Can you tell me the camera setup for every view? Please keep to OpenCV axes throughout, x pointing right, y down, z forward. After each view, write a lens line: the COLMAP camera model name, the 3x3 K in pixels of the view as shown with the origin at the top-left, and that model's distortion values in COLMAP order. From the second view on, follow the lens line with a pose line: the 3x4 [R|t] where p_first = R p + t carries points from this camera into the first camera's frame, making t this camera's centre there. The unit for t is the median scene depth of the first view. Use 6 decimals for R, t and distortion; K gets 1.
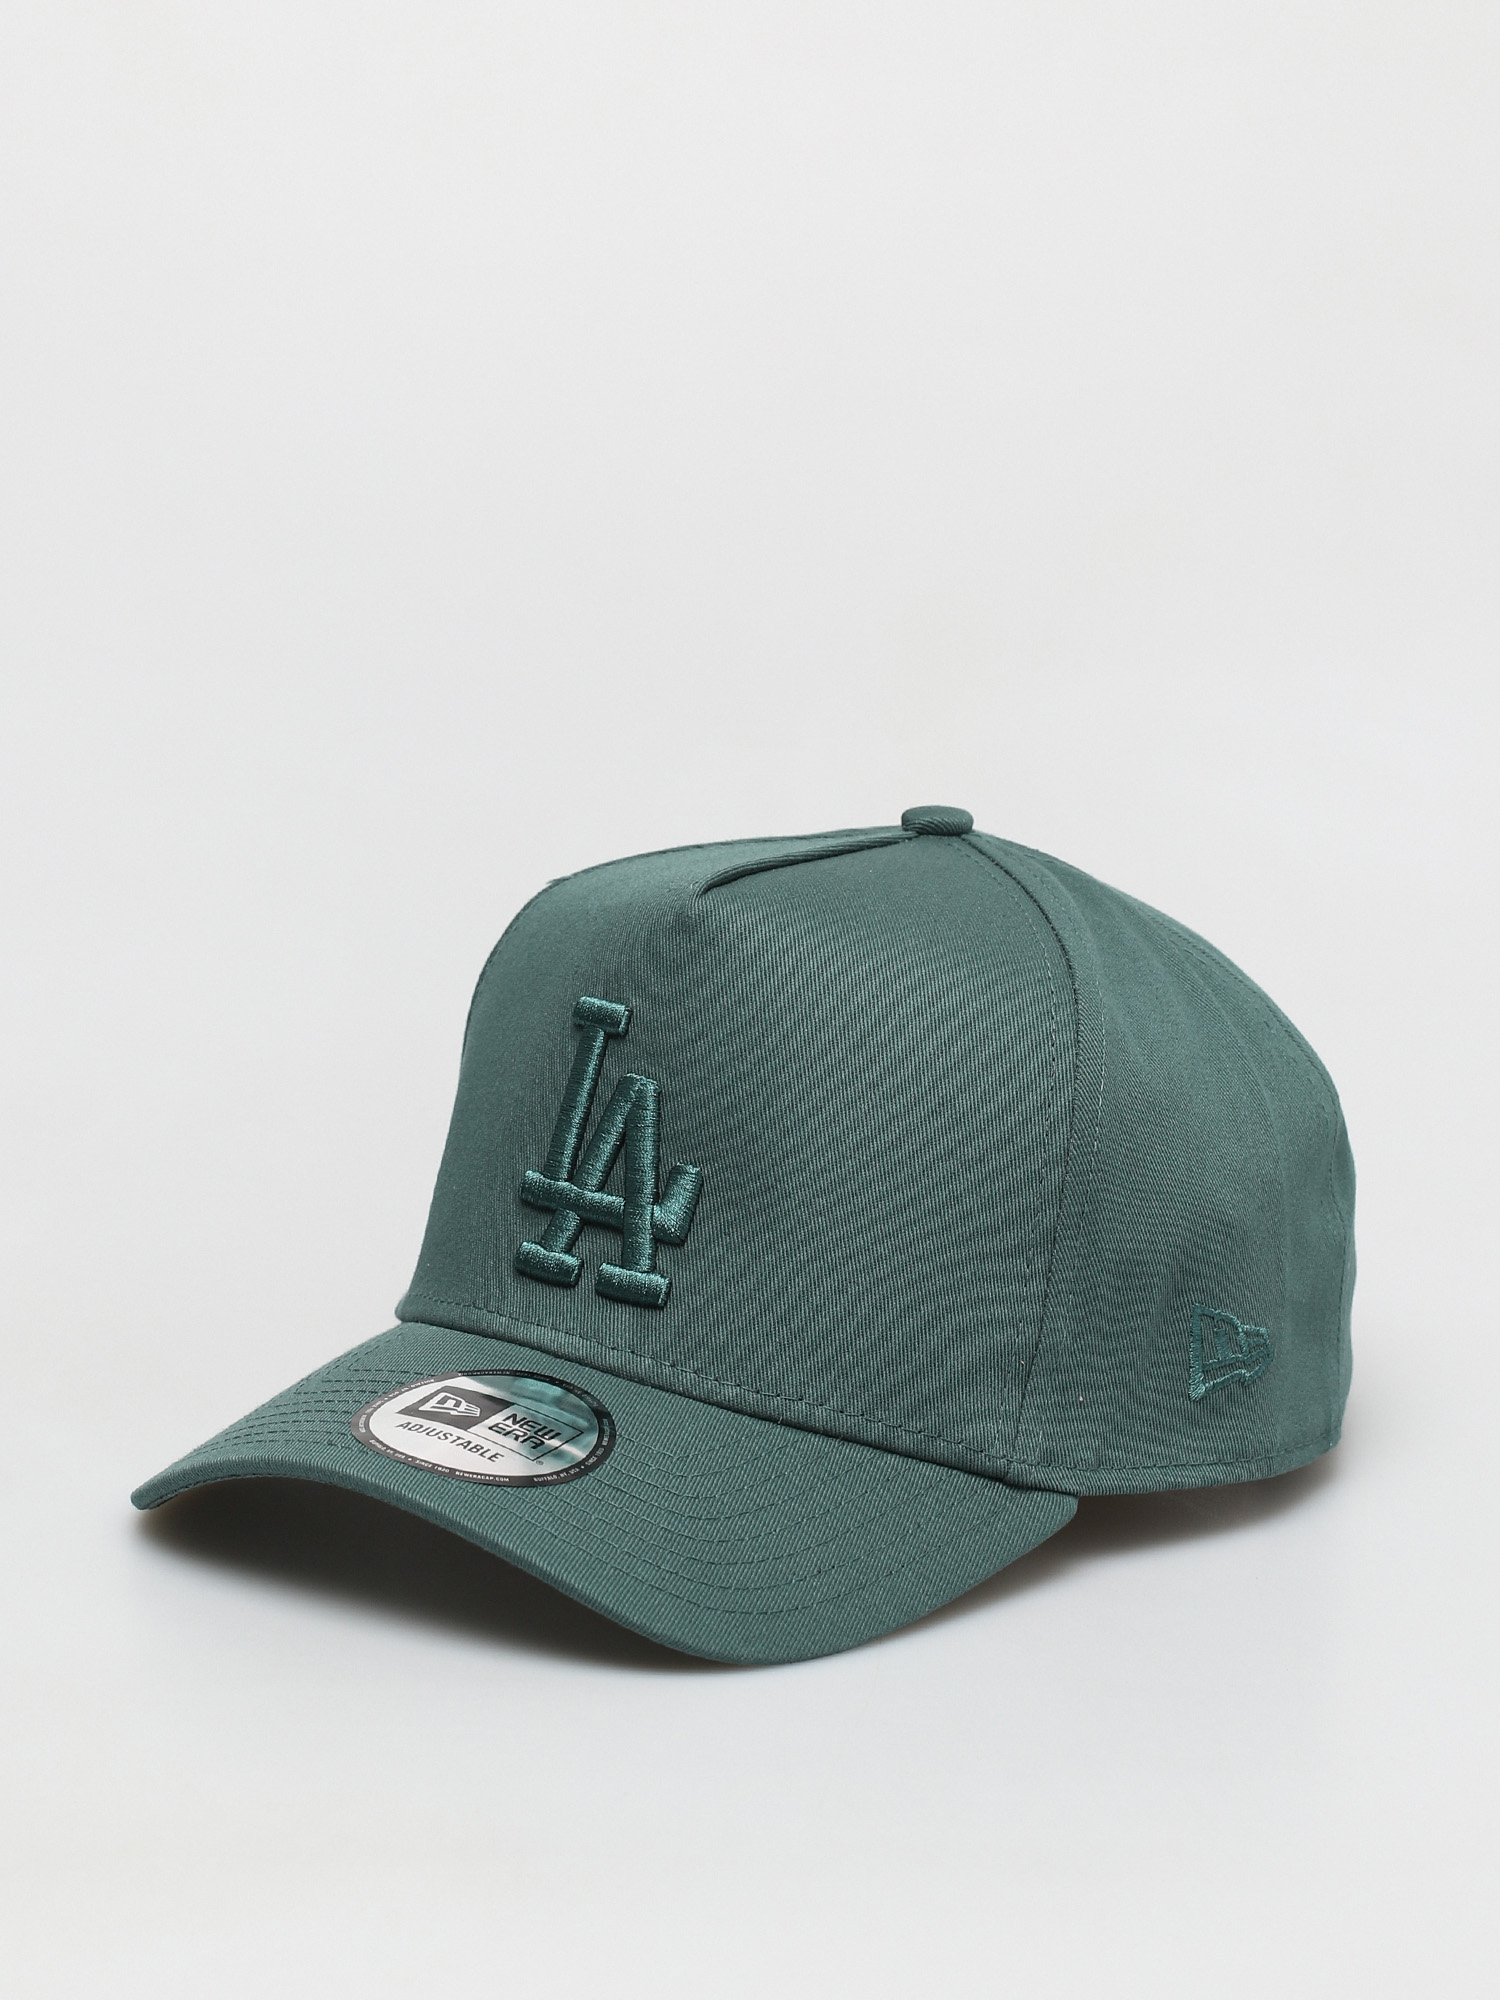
lens RADIAL K [[6256.8, 0, 749.4], [0, 6256.8, 998.8], [0, 0, 1]] dist [0.100811, 0.000000]
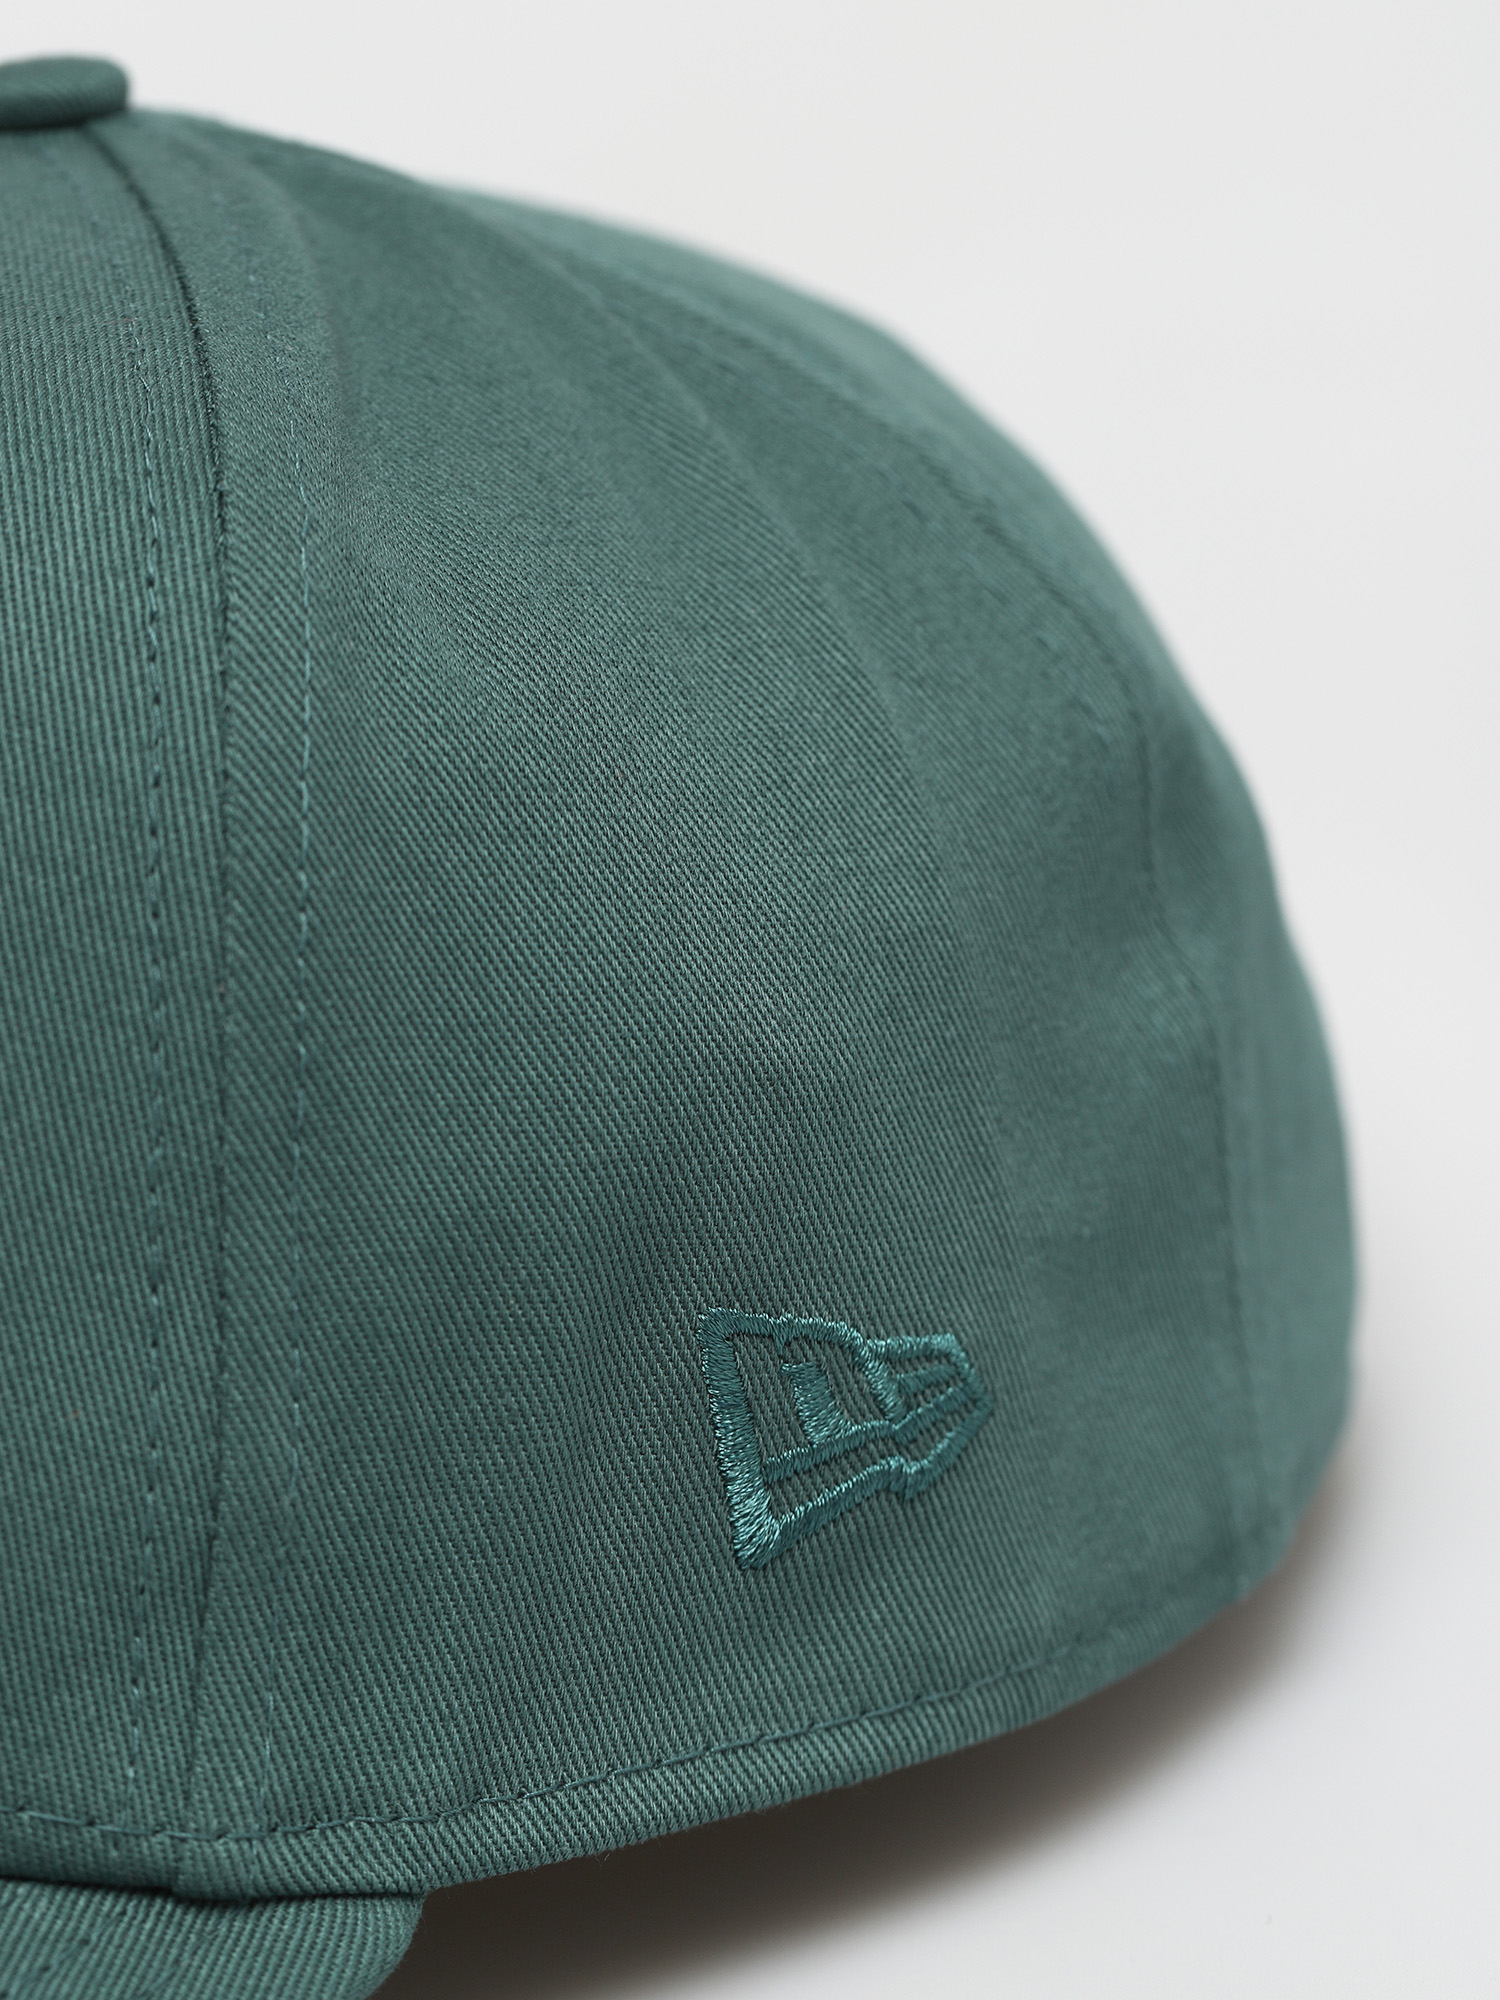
lens RADIAL K [[6256.8, 0, 750.4], [0, 6256.8, 1002.1], [0, 0, 1]] dist [0.100811, 0.000000]
pose [[0.978556, -0.126825, -0.162307, 0.133072], [0.137650, 0.988826, 0.057237, 0.010789], [0.153234, -0.078351, 0.985079, 0.639447]]
